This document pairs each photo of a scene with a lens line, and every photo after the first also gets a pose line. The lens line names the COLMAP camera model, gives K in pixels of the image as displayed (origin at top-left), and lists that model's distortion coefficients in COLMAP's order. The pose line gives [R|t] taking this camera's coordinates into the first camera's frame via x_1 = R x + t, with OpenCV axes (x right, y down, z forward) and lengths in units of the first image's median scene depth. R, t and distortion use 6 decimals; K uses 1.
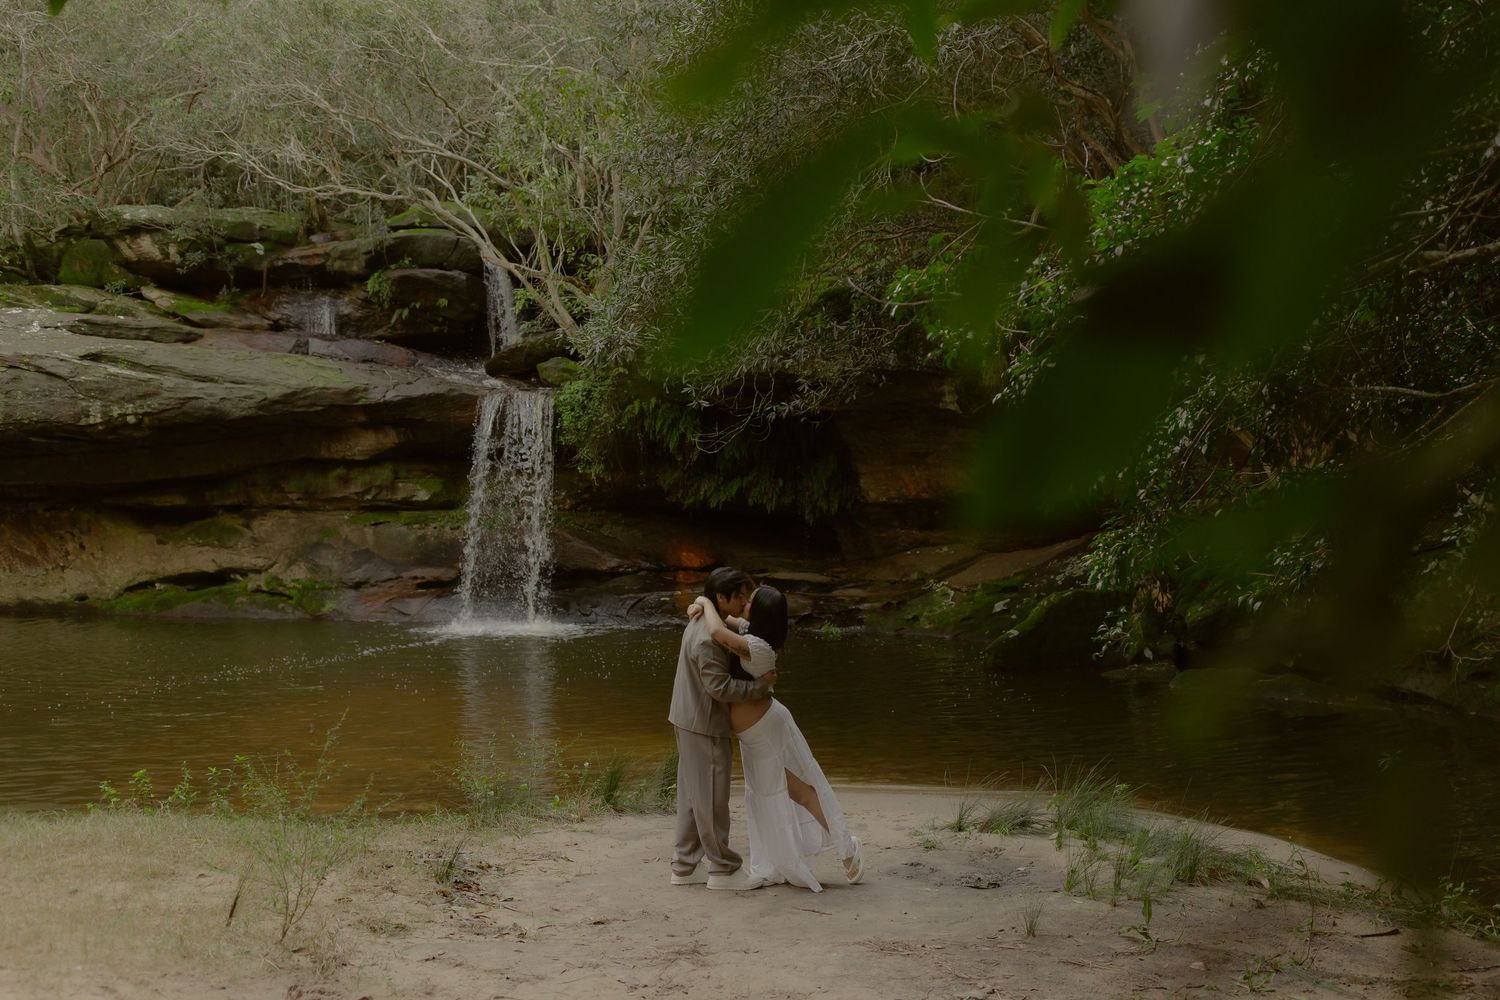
lens RADIAL K [[1523.1, 0, 750.0], [0, 1523.1, 500.0], [0, 0, 1]] dist [0.017660, -0.034893]
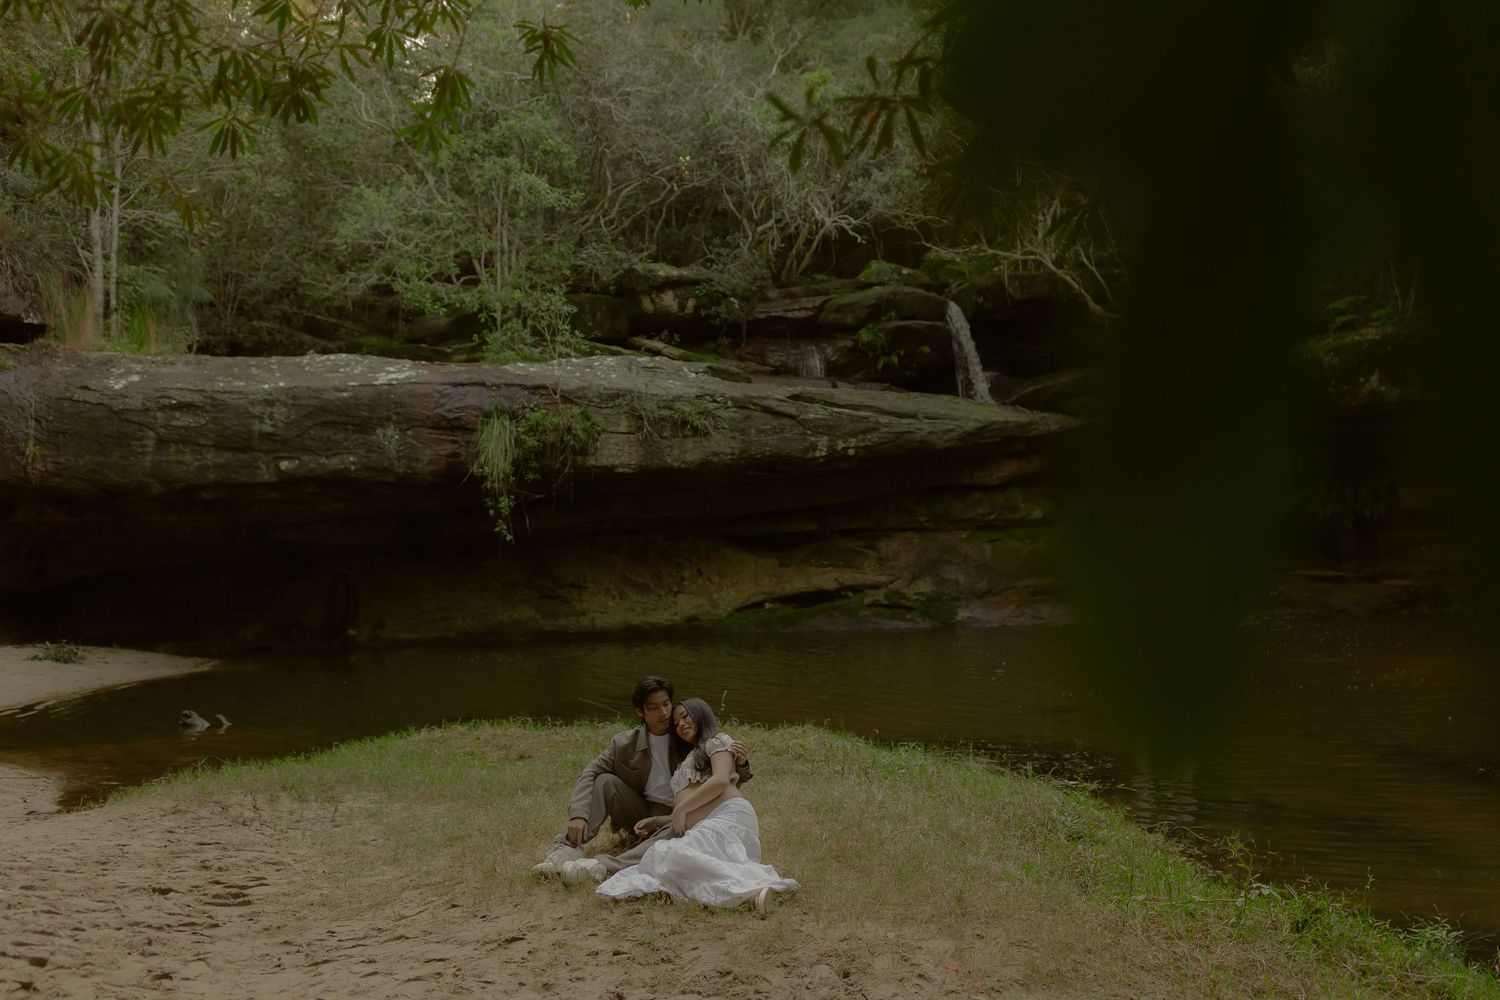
lens RADIAL K [[1523.1, 0, 750.0], [0, 1523.1, 500.0], [0, 0, 1]] dist [0.017660, -0.034893]
pose [[0.979245, -0.026529, 0.200934, -0.648711], [0.033453, 0.998955, -0.031145, 0.014395], [-0.199898, 0.037220, 0.979110, -0.086952]]
